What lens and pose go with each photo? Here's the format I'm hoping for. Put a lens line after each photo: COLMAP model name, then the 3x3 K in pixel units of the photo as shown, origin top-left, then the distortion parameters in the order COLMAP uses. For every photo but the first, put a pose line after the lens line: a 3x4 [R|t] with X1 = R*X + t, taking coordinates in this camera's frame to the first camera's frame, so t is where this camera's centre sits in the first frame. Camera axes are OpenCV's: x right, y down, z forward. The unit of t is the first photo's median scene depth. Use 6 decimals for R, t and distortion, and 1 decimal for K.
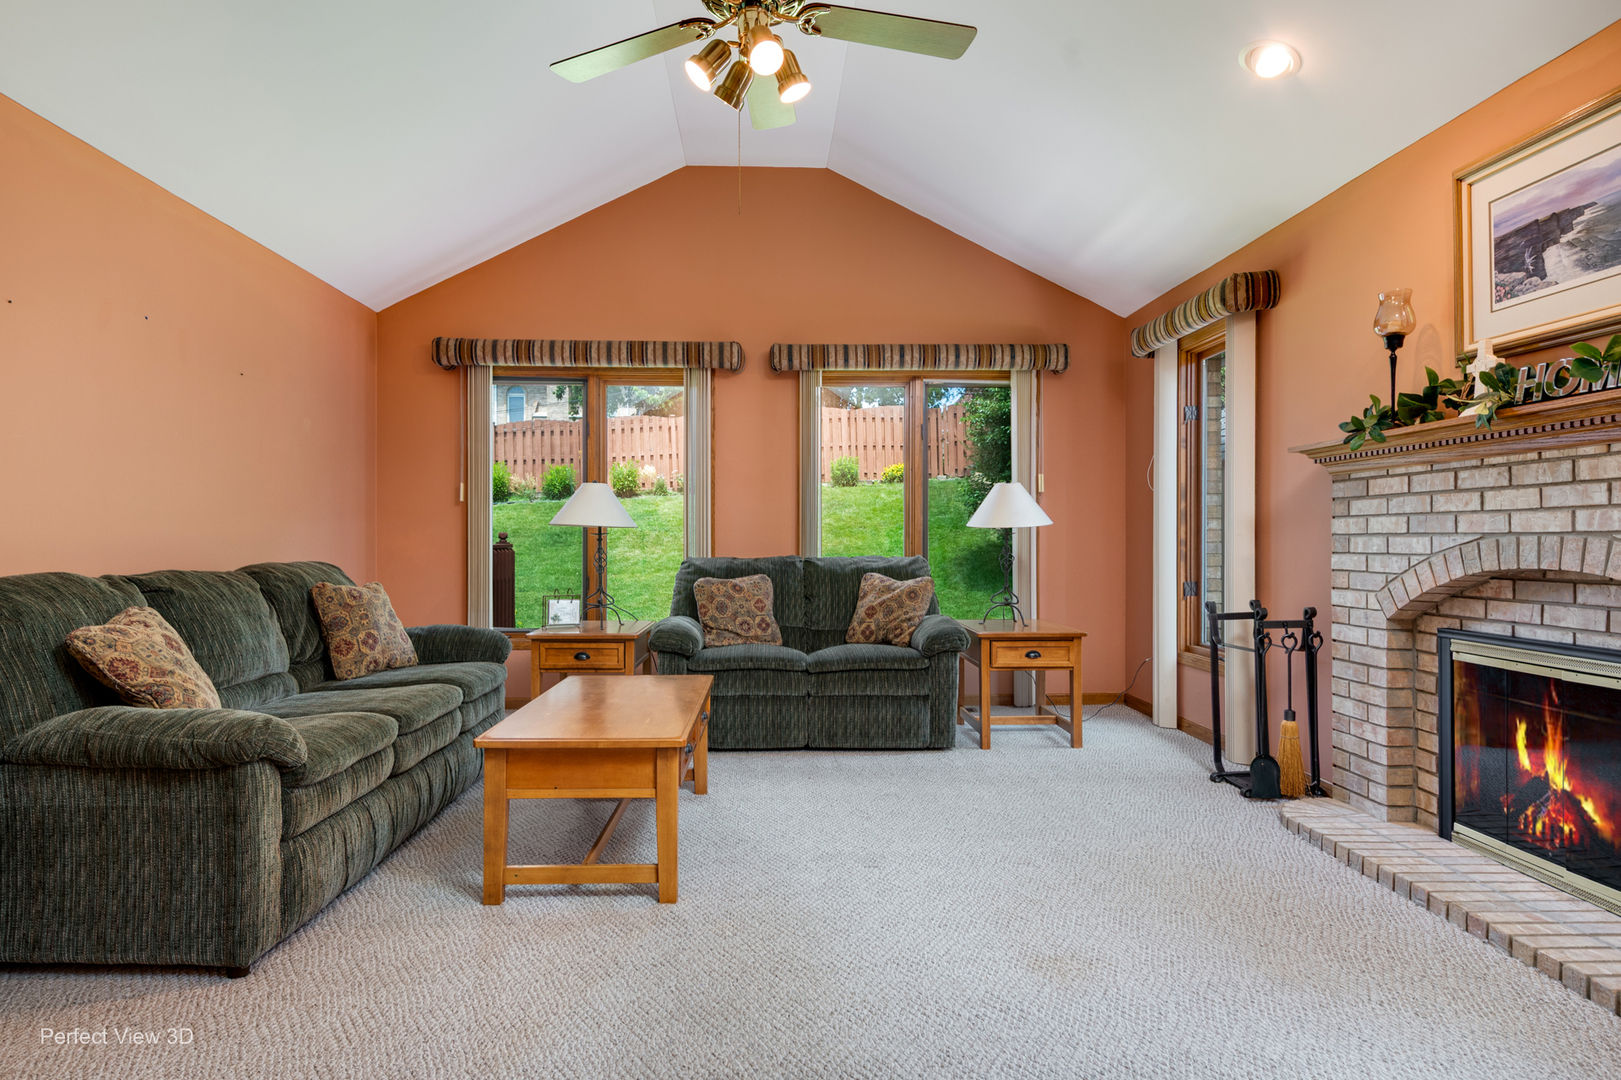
lens RADIAL K [[924.3, 0, 810.5], [0, 924.3, 540.0], [0, 0, 1]] dist [0.200839, -0.000056]
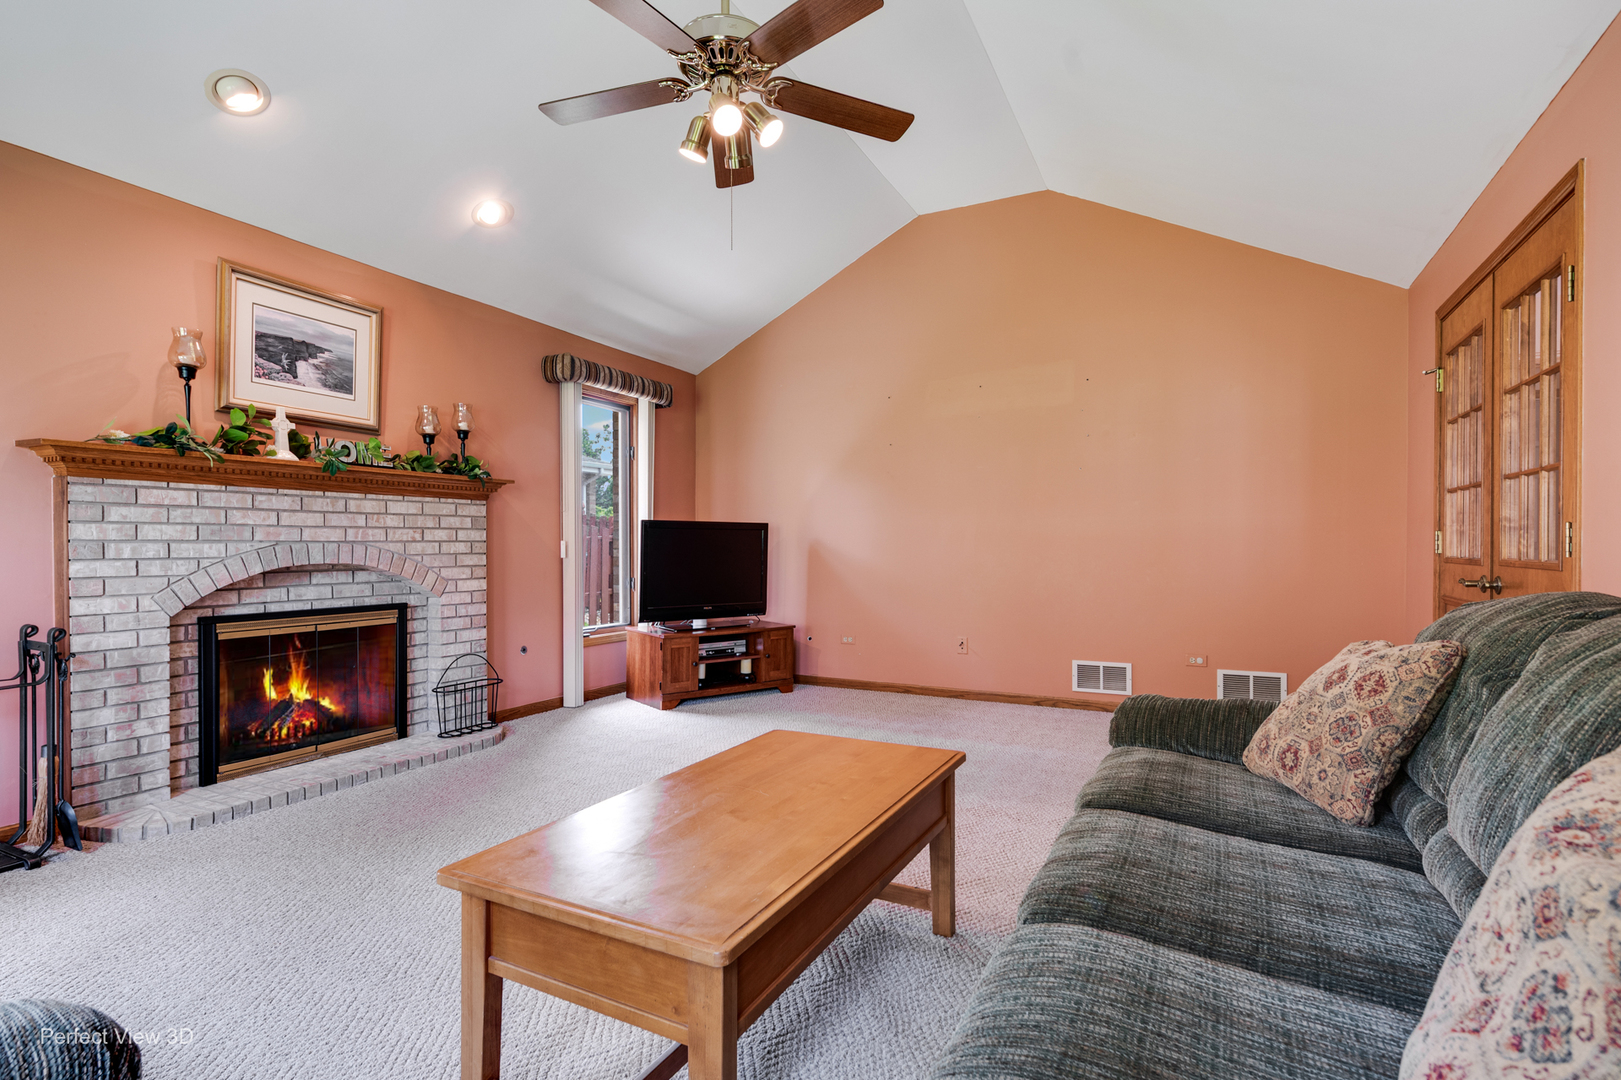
lens RADIAL K [[796.1, 0, 810.5], [0, 796.1, 540.0], [0, 0, 1]] dist [-0.000339, -0.000046]
pose [[-0.868388, -0.008995, 0.495804, -0.559724], [-0.010537, 0.999944, -0.000314, -0.016180], [-0.495773, -0.005497, -0.868435, 1.639375]]
